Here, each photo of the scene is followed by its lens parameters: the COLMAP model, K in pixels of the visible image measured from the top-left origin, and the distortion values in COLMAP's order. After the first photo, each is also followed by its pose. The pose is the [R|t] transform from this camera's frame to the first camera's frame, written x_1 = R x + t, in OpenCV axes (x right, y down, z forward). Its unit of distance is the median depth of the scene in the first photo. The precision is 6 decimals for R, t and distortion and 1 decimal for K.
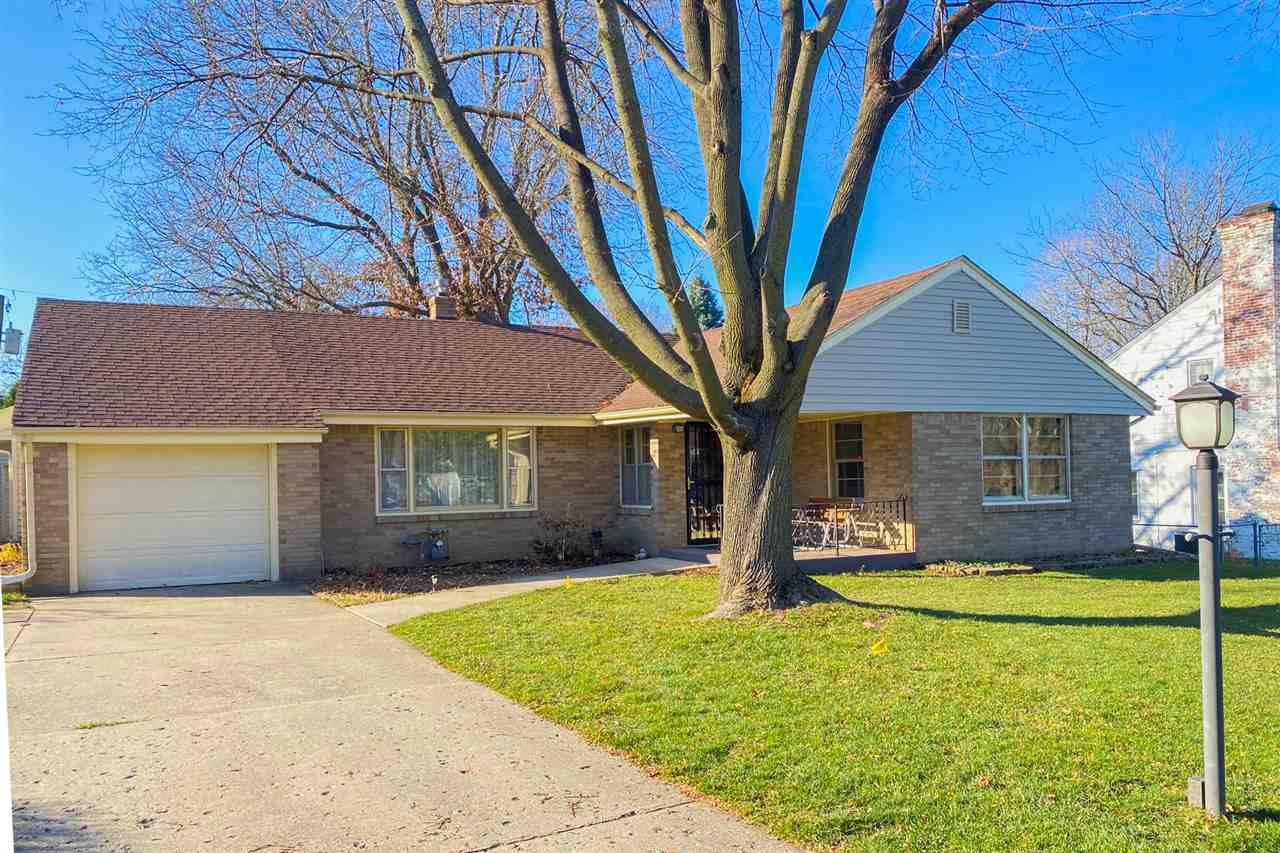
lens RADIAL K [[977.6, 0, 644.1], [0, 977.6, 408.5], [0, 0, 1]] dist [0.129300, -0.203634]
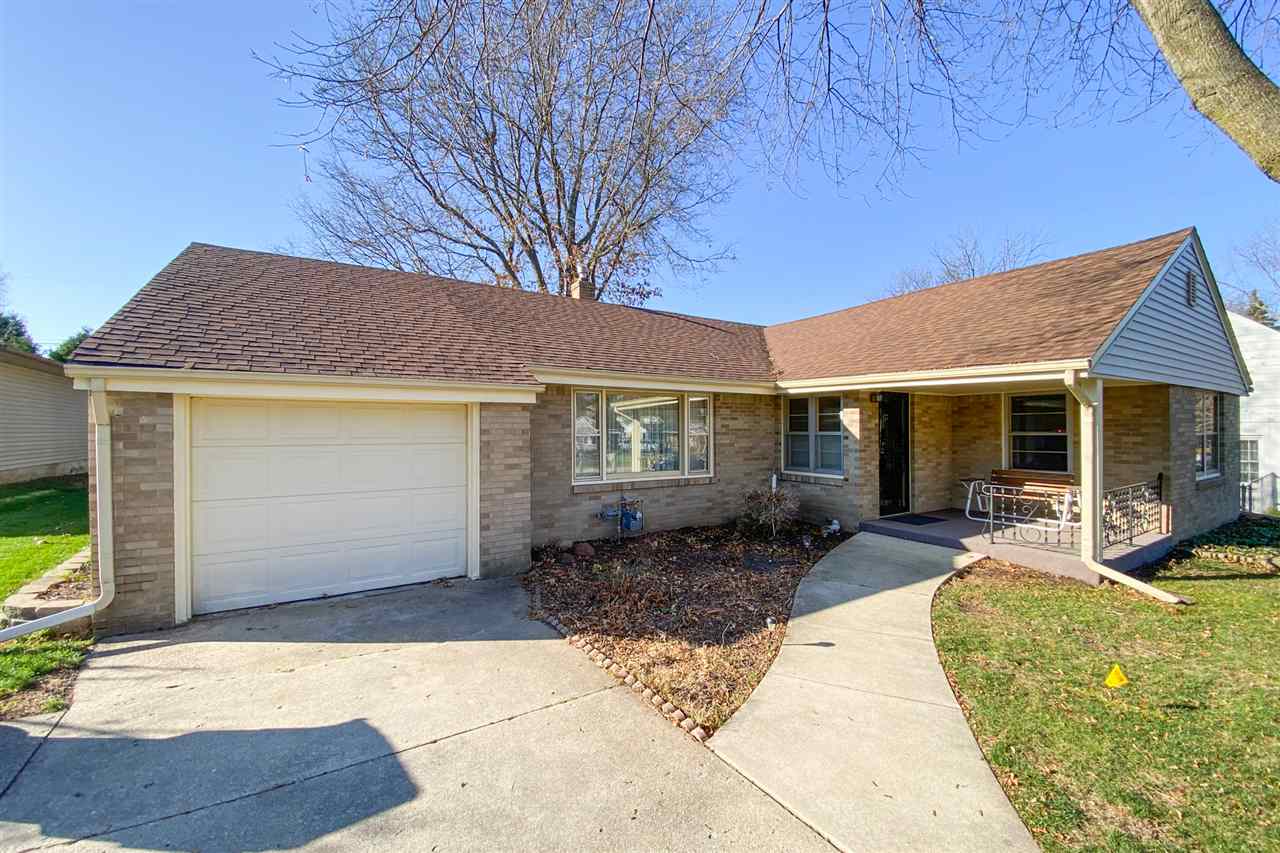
lens RADIAL K [[513.5, 0, 646.6], [0, 513.5, 422.6], [0, 0, 1]] dist [0.001956, -0.000120]
pose [[0.995865, 0.019131, 0.088805, -0.243886], [-0.024215, 0.998107, 0.056528, 0.021890], [-0.087555, -0.058445, 0.994444, 0.520793]]
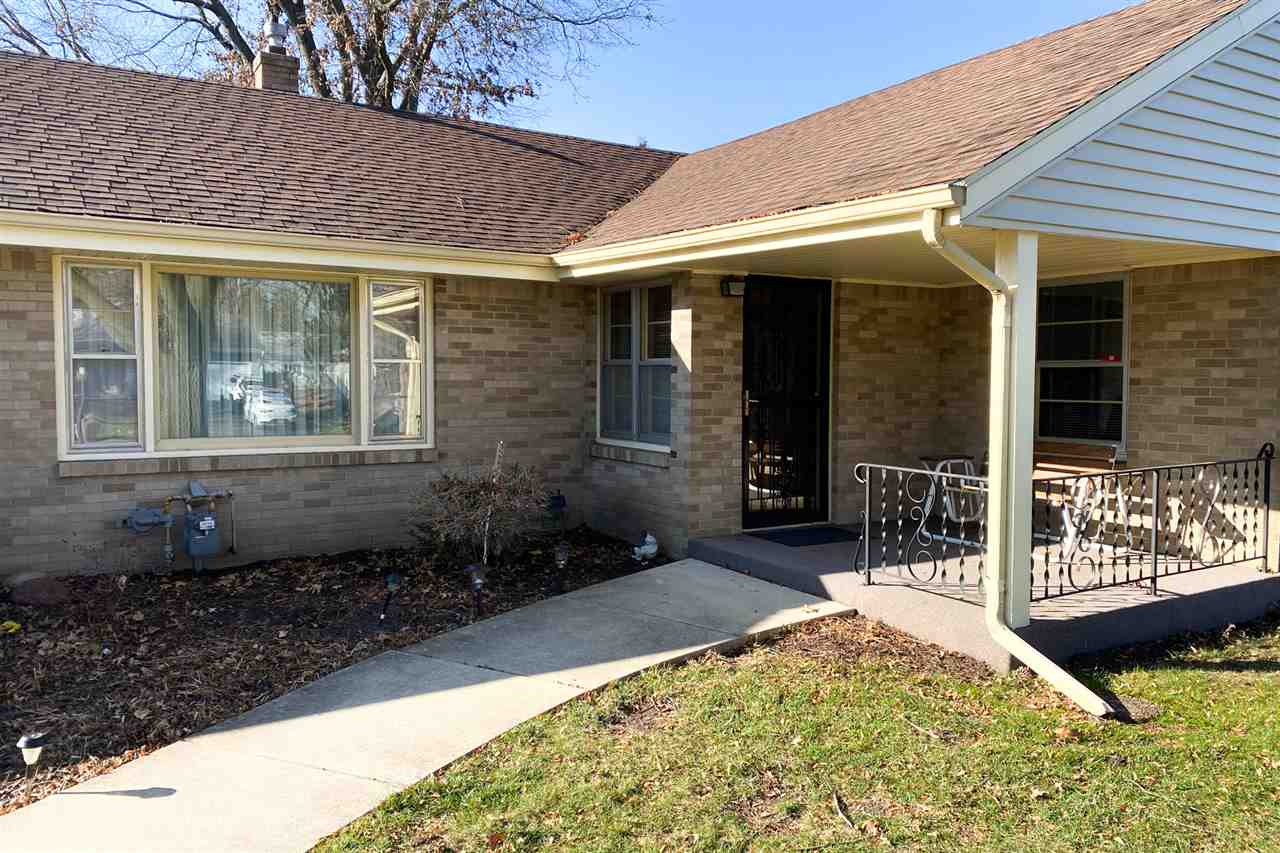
lens RADIAL K [[977.6, 0, 644.1], [0, 977.6, 408.5], [0, 0, 1]] dist [0.129300, -0.203634]
pose [[0.996421, 0.022875, 0.081378, -0.046678], [-0.031400, 0.993968, 0.105078, 0.030642], [-0.078484, -0.107257, 0.991129, 0.537575]]
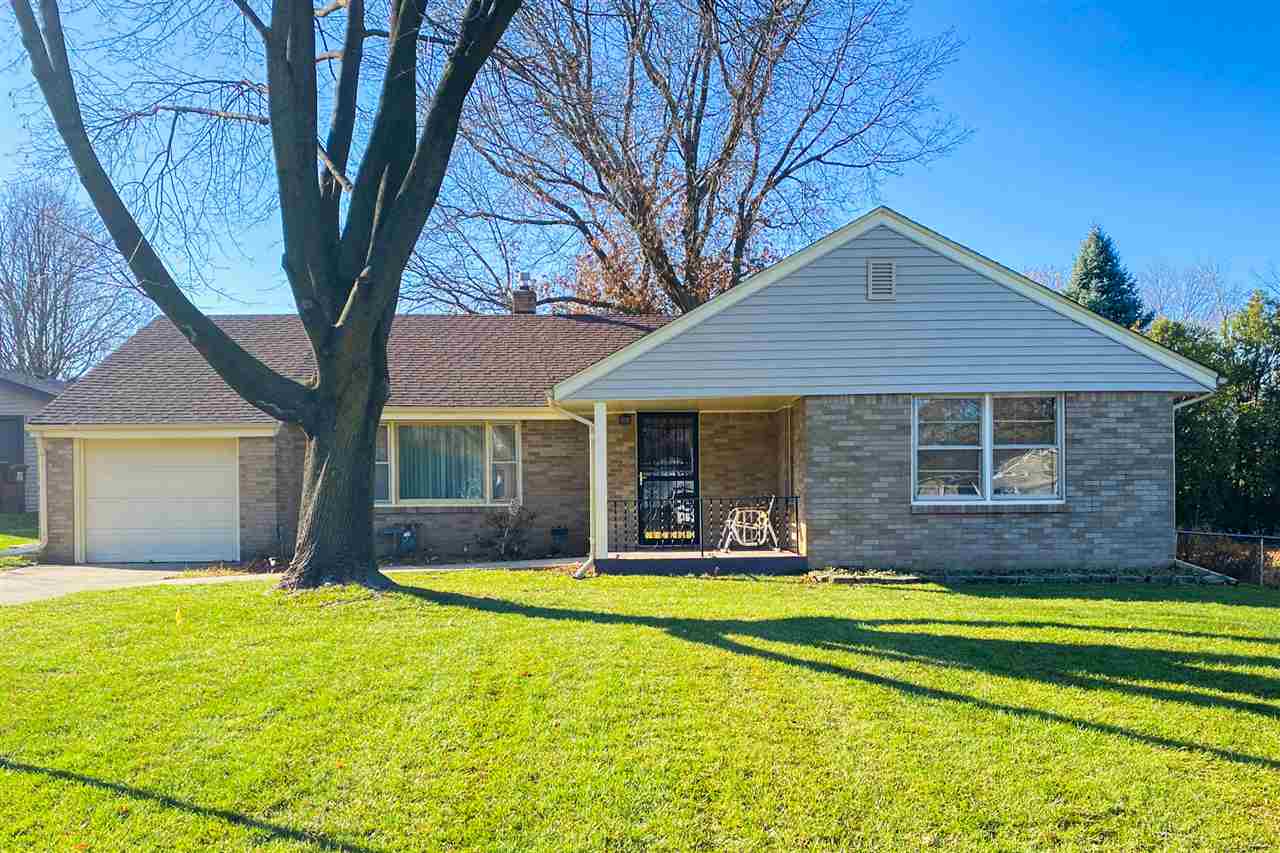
lens RADIAL K [[1111.7, 0, 639.8], [0, 1111.7, 459.4], [0, 0, 1]] dist [0.031445, -0.001226]
pose [[0.906375, -0.000952, -0.422473, 0.504979], [0.020572, 0.998911, 0.041885, 0.014440], [0.421972, -0.046655, 0.905407, 0.050031]]
